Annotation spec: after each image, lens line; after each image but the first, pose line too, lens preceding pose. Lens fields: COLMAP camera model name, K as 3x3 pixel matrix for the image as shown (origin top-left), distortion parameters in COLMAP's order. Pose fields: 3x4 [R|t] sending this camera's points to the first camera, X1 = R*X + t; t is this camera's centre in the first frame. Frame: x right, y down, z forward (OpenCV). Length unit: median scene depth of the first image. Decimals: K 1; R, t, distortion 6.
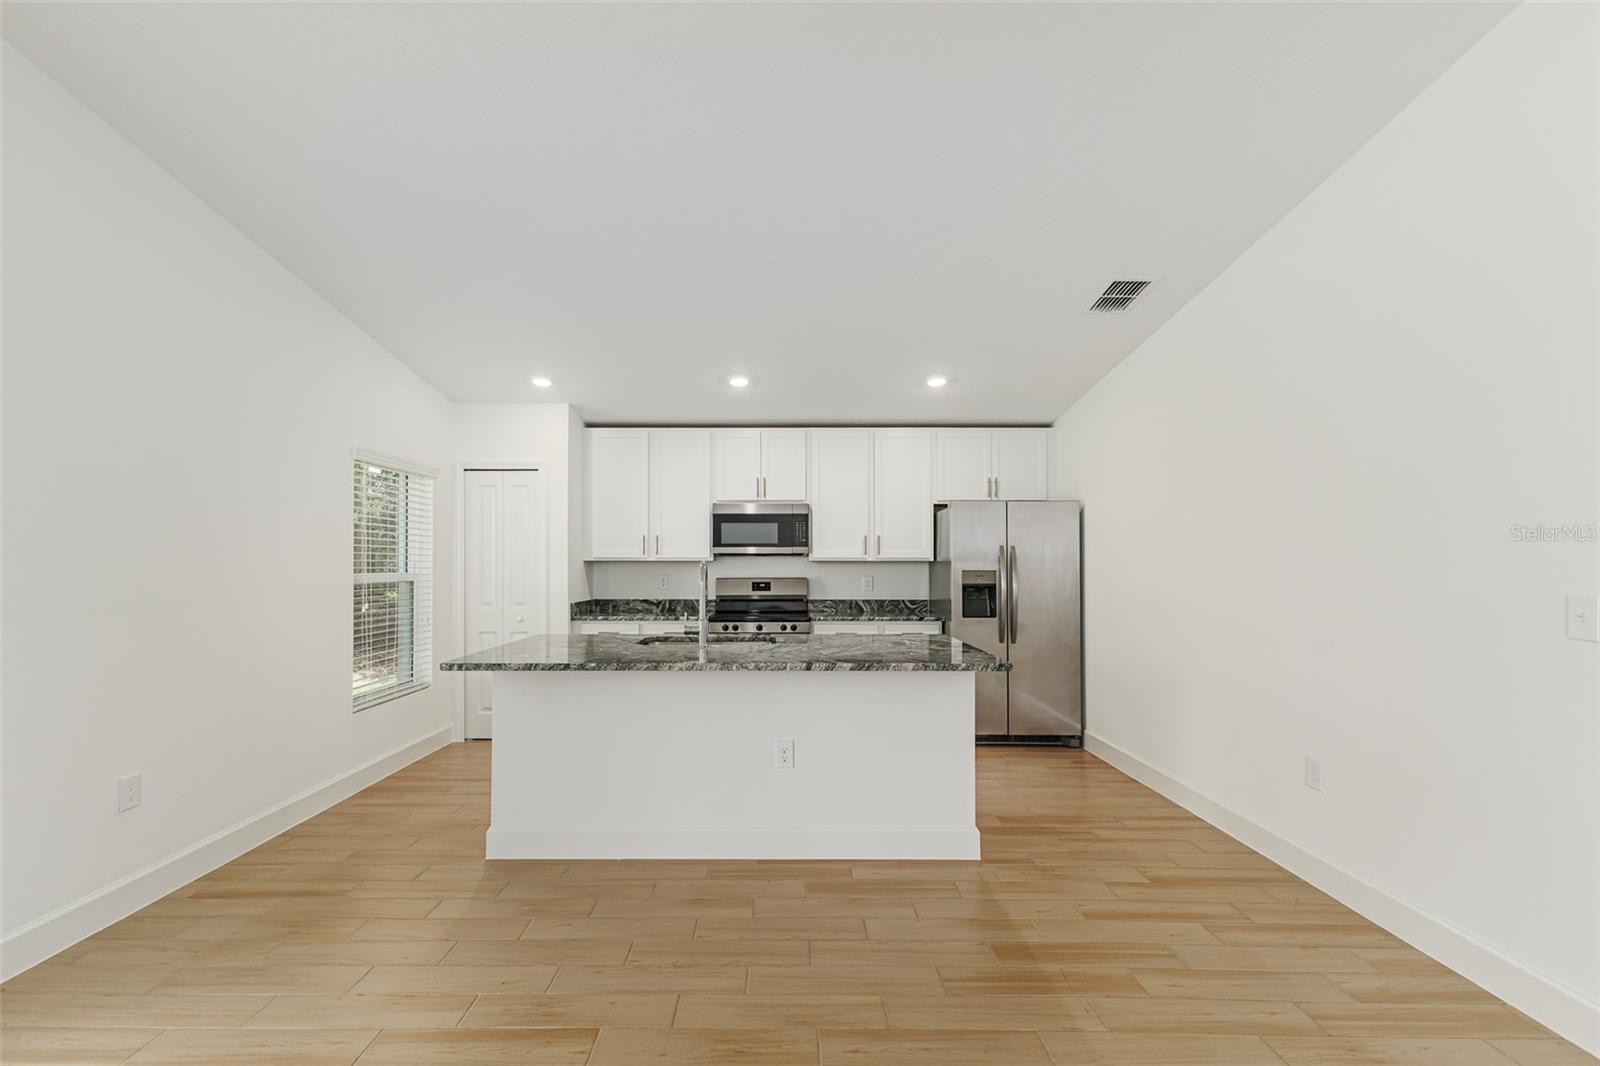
lens RADIAL K [[701.5, 0, 799.9], [0, 701.5, 563.0], [0, 0, 1]] dist [0.009521, -0.000265]
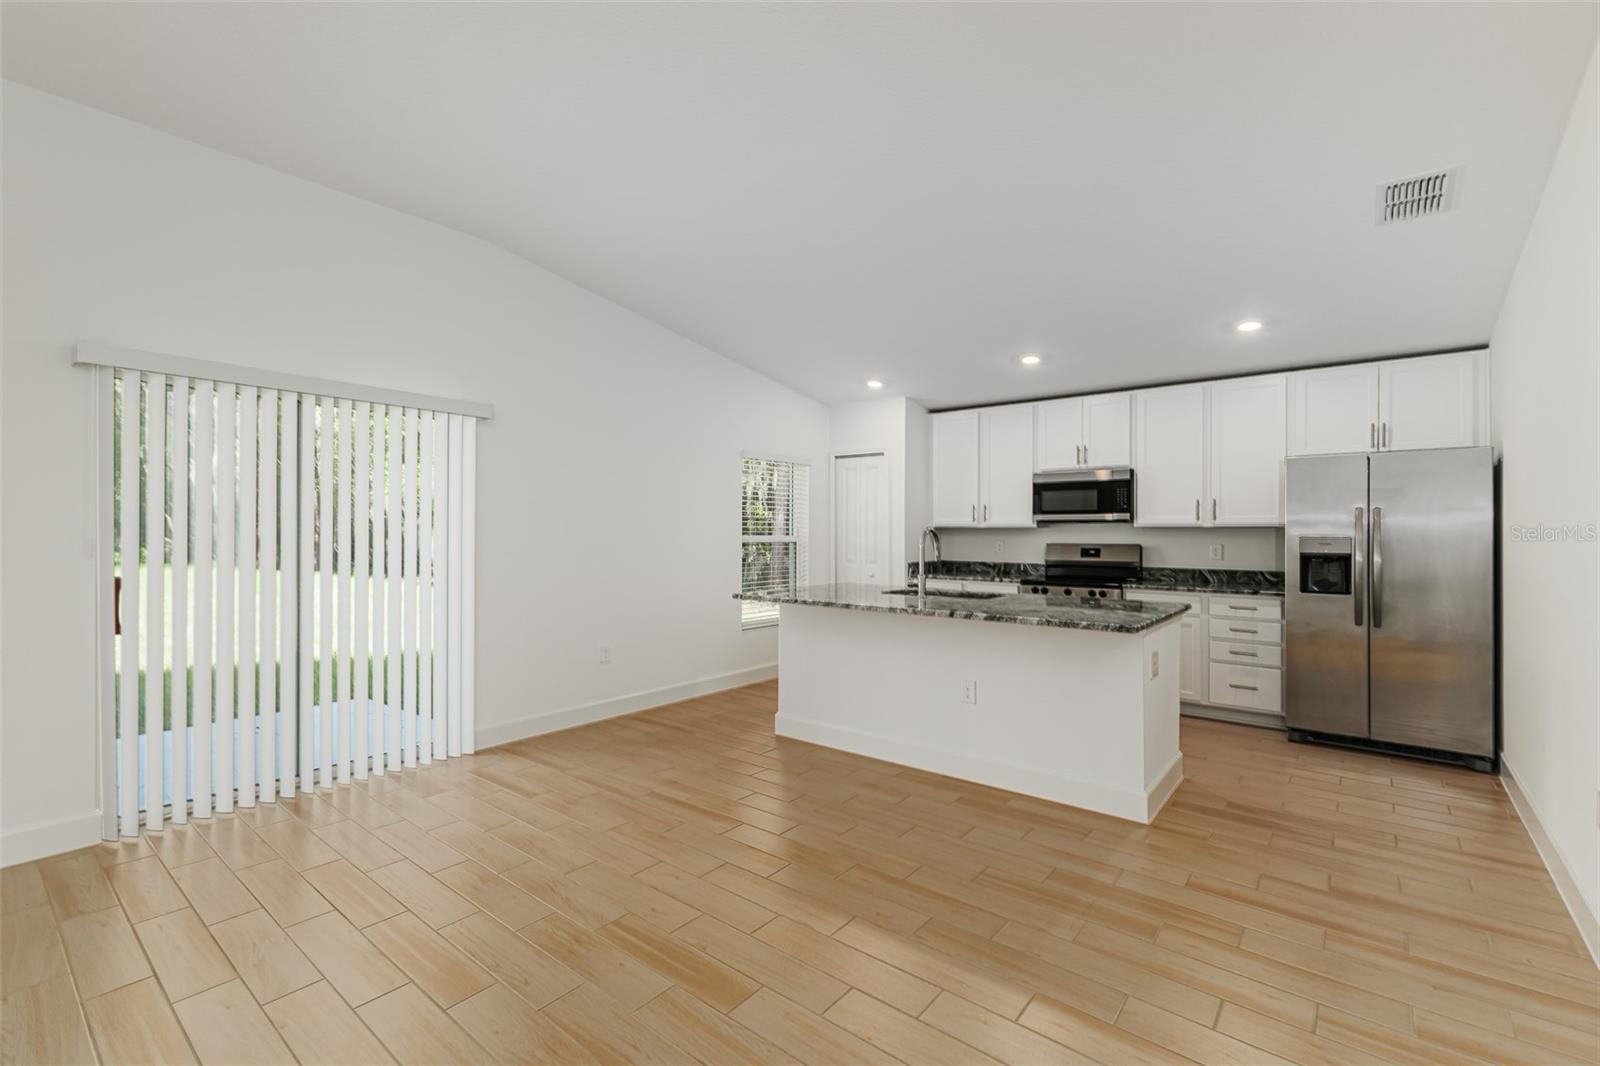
lens RADIAL K [[700.1, 0, 800.0], [0, 700.1, 533.0], [0, 0, 1]] dist [0.000704, -0.000104]
pose [[0.781635, 0.003330, -0.623727, 0.276675], [-0.001224, 0.999992, 0.003805, 0.002103], [0.623735, -0.002210, 0.781633, -0.050374]]
